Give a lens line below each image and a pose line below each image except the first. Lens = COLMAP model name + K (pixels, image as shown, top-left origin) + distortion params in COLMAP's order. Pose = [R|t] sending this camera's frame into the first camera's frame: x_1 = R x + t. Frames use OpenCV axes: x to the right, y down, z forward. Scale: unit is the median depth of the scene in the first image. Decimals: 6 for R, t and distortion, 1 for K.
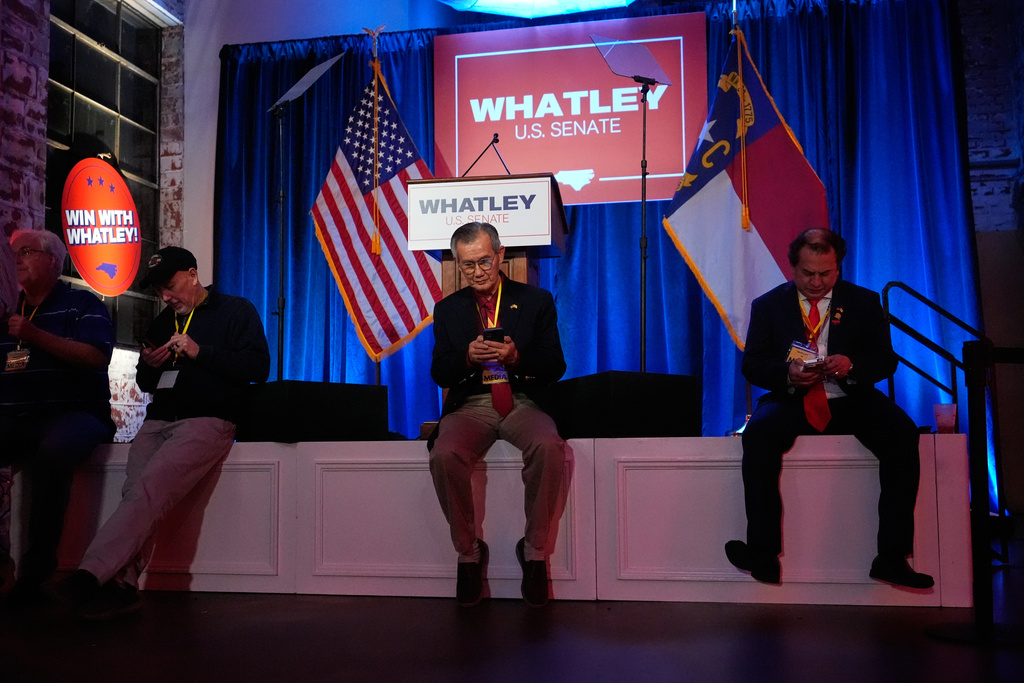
lens RADIAL K [[1075.9, 0, 512.9], [0, 1075.9, 345.8], [0, 0, 1]] dist [0.029668, 0.000000]
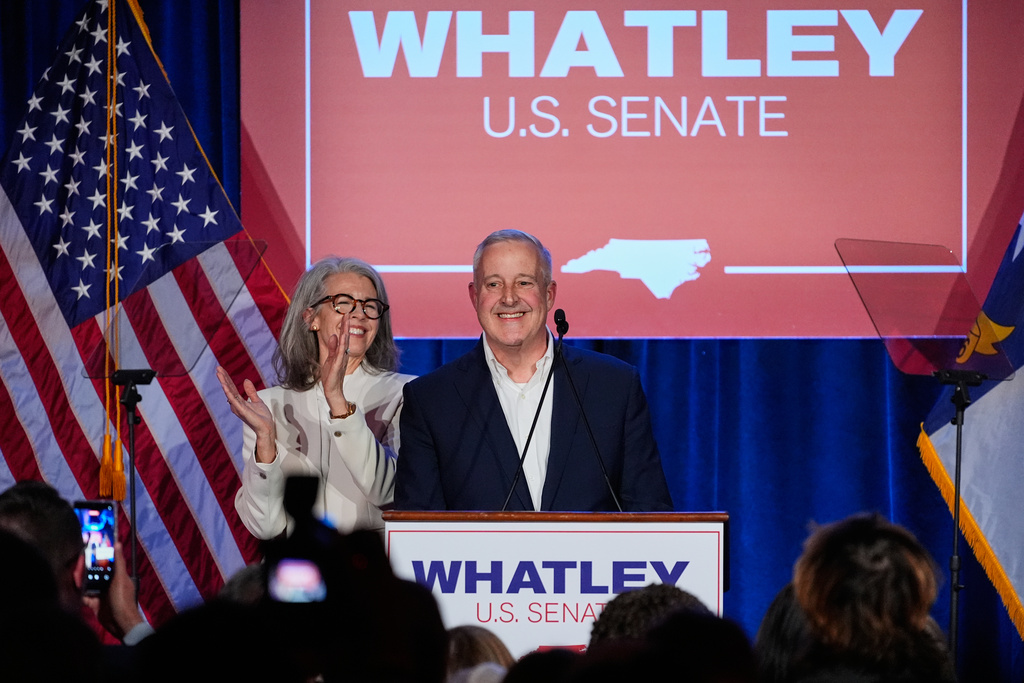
lens RADIAL K [[5873.9, 0, 511.9], [0, 5873.9, 341.1], [0, 0, 1]] dist [0.091640, 0.000000]
pose [[0.990374, 0.011800, 0.137913, -0.259902], [-0.021633, 0.997311, 0.070019, -0.270834], [-0.136716, -0.072328, 0.987966, -0.913393]]
